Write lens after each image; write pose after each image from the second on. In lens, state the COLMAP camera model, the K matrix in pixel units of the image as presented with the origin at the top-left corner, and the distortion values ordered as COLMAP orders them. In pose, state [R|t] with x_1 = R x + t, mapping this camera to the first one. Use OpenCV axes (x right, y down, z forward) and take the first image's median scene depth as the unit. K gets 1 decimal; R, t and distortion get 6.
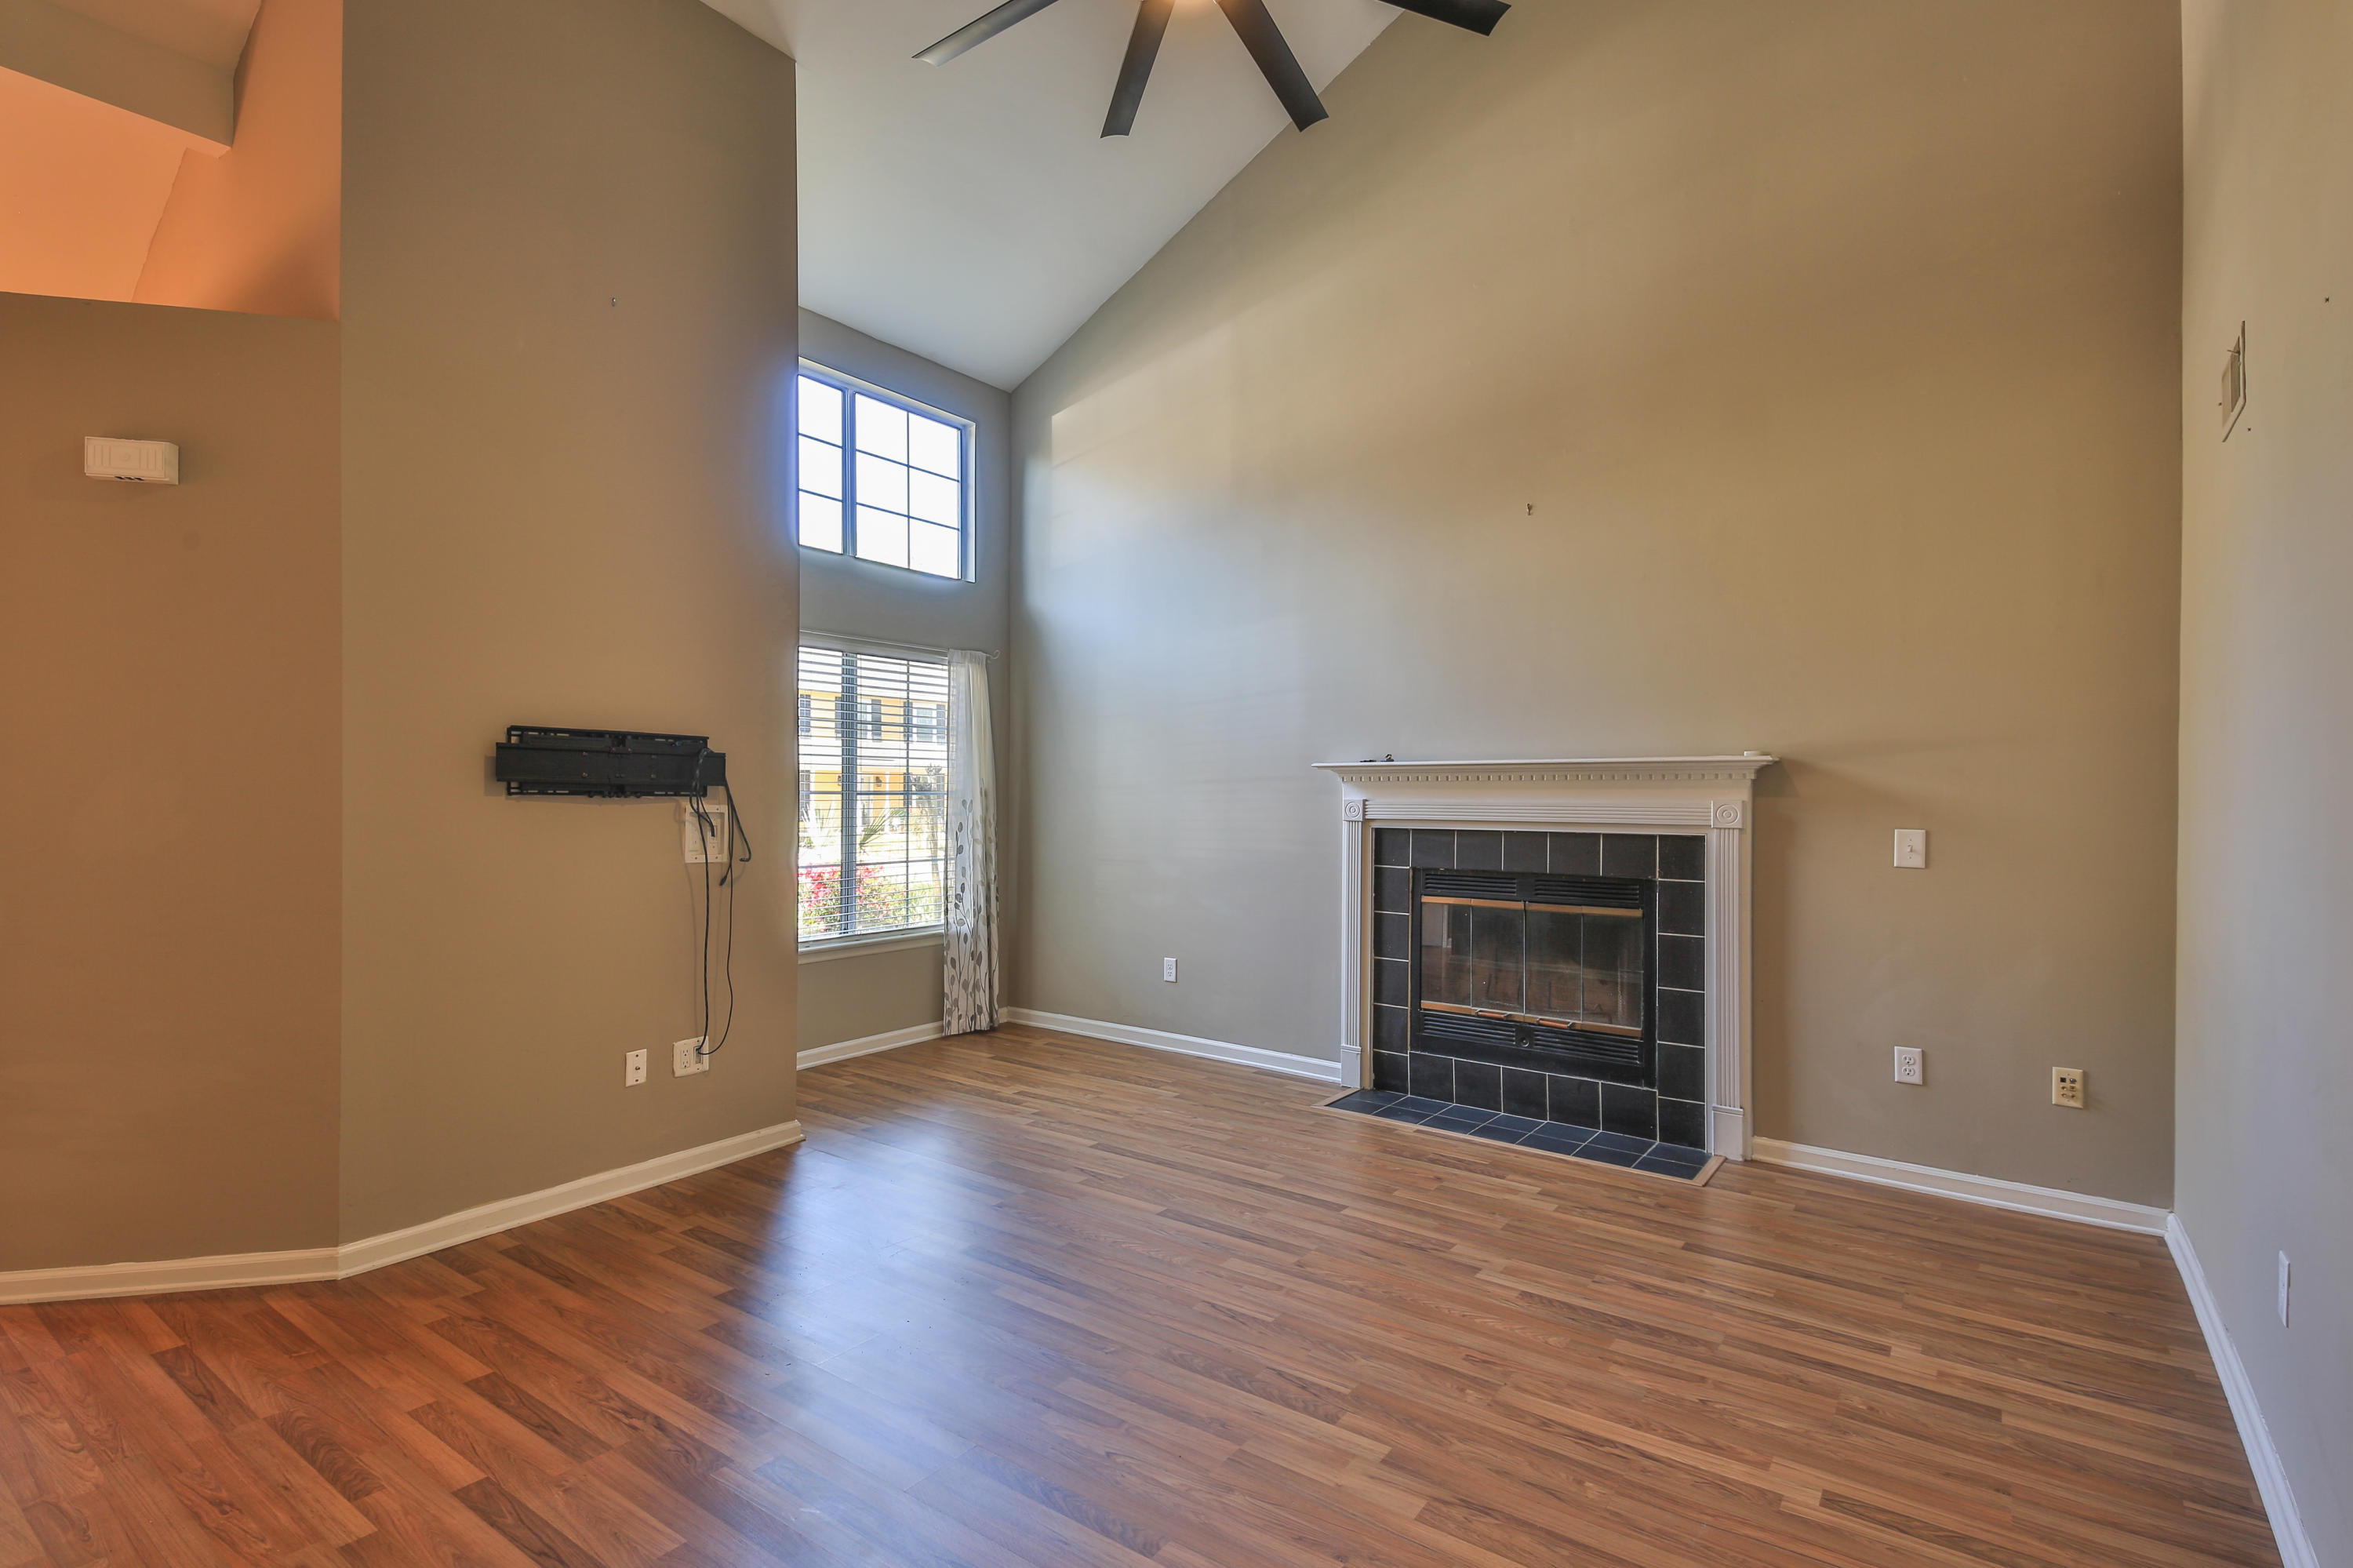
lens RADIAL K [[1107.7, 0, 1157.4], [0, 1107.7, 800.4], [0, 0, 1]] dist [0.031120, -0.001354]
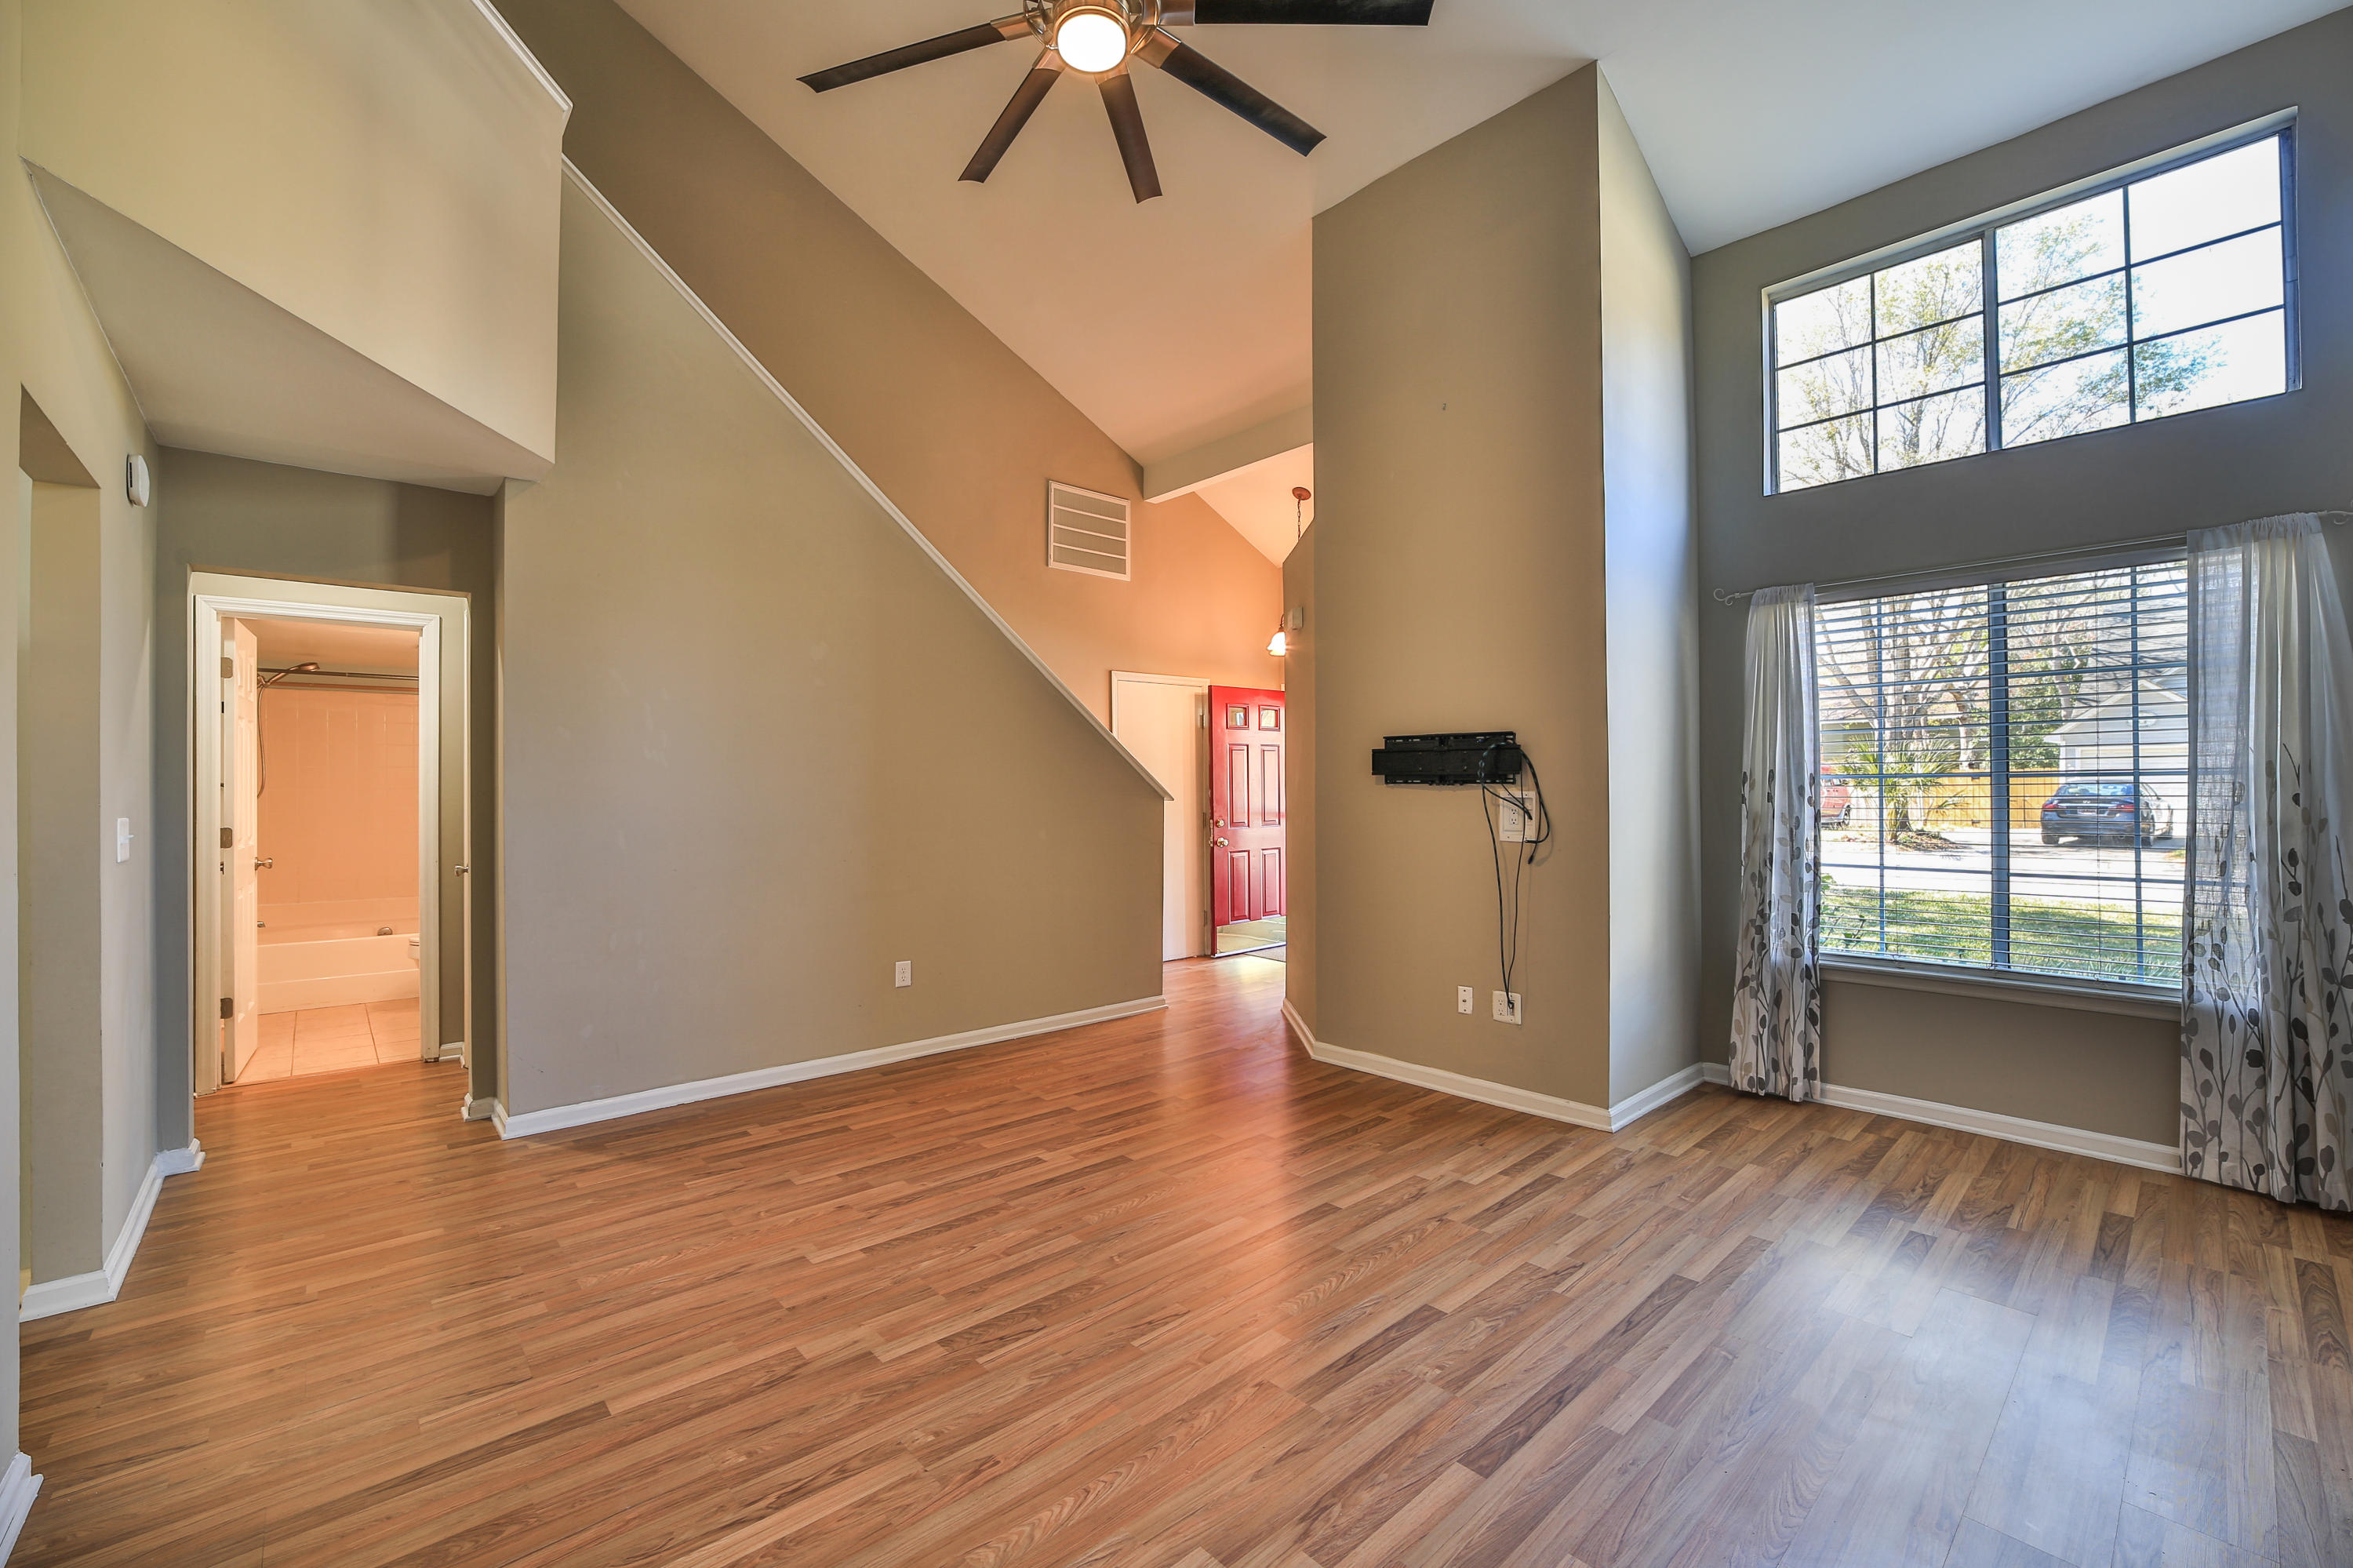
lens RADIAL K [[975.3, 0, 1176.6], [0, 975.3, 769.7], [0, 0, 1]] dist [-0.014701, 0.000423]
pose [[-0.195595, -0.020559, -0.980469, 0.609212], [0.003770, 0.999757, -0.021715, 0.002563], [0.980678, -0.007943, -0.195470, 0.808844]]
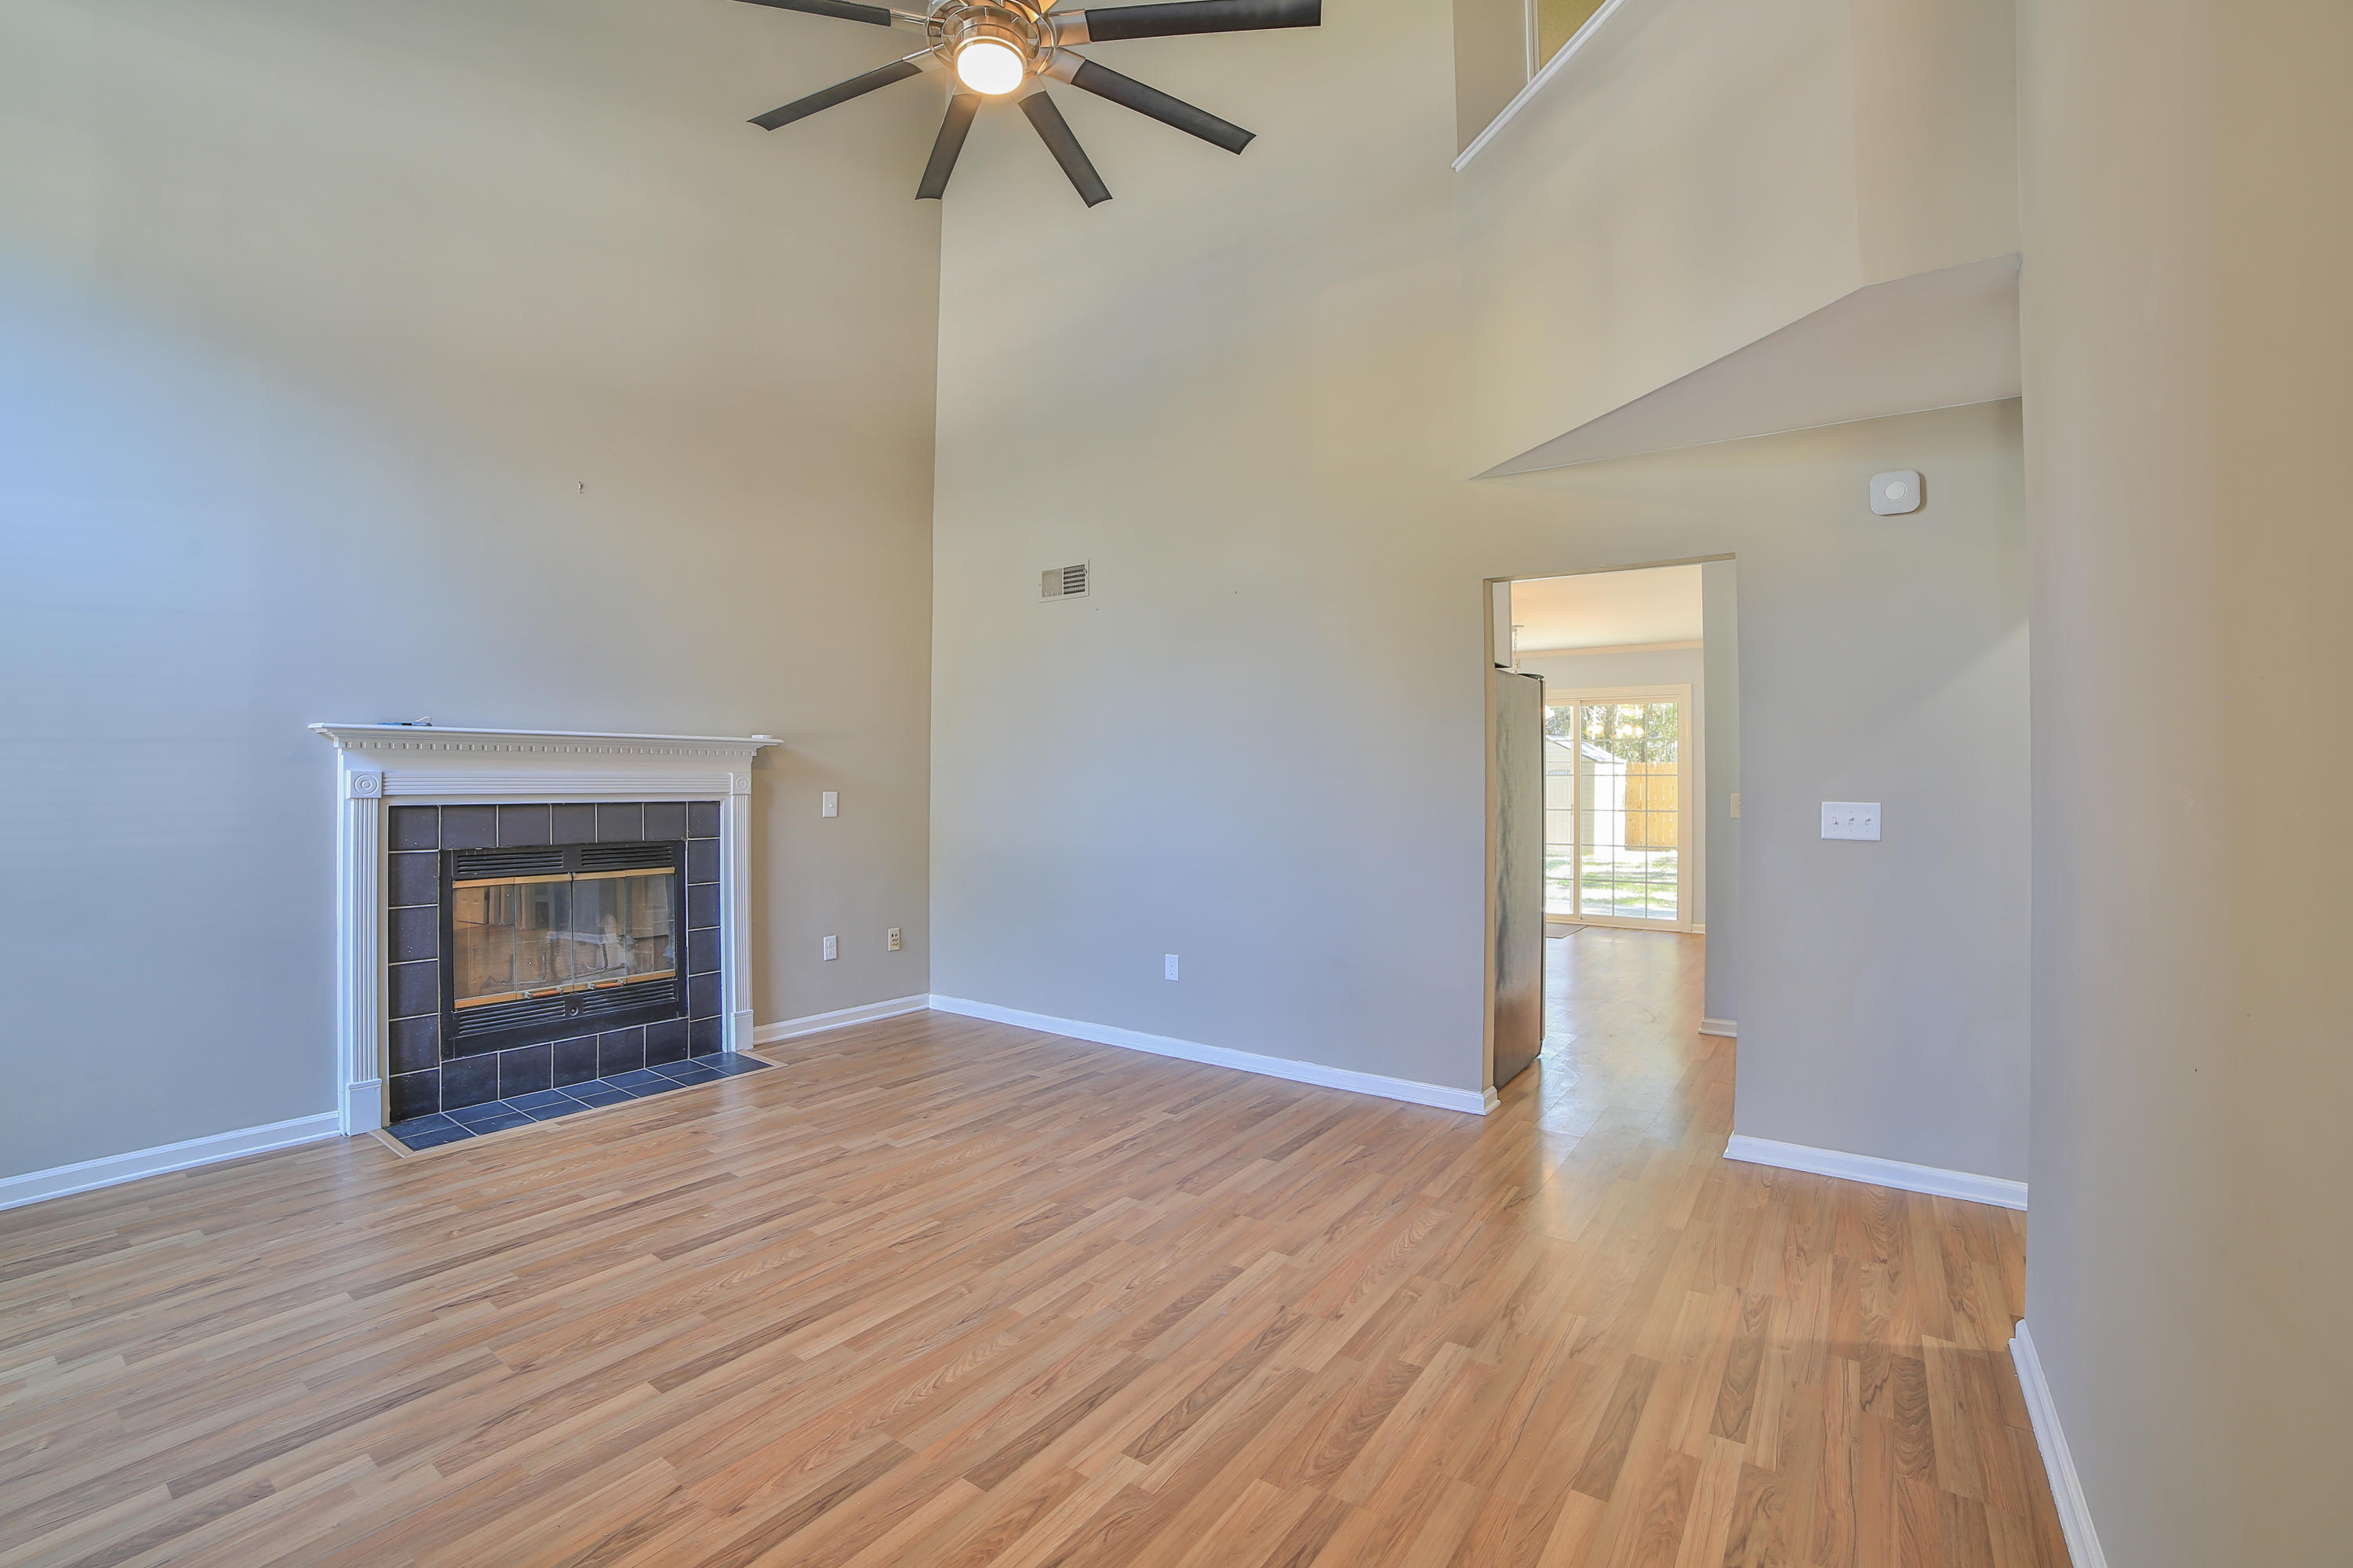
lens RADIAL K [[1018.4, 0, 1176.5], [0, 1018.4, 784.0], [0, 0, 1]] dist [-0.100848, 0.036724]
pose [[-0.024394, -0.013468, 0.999612, -0.632347], [-0.003982, 0.999903, 0.013375, -0.003970], [-0.999694, -0.003654, -0.024445, 0.525865]]
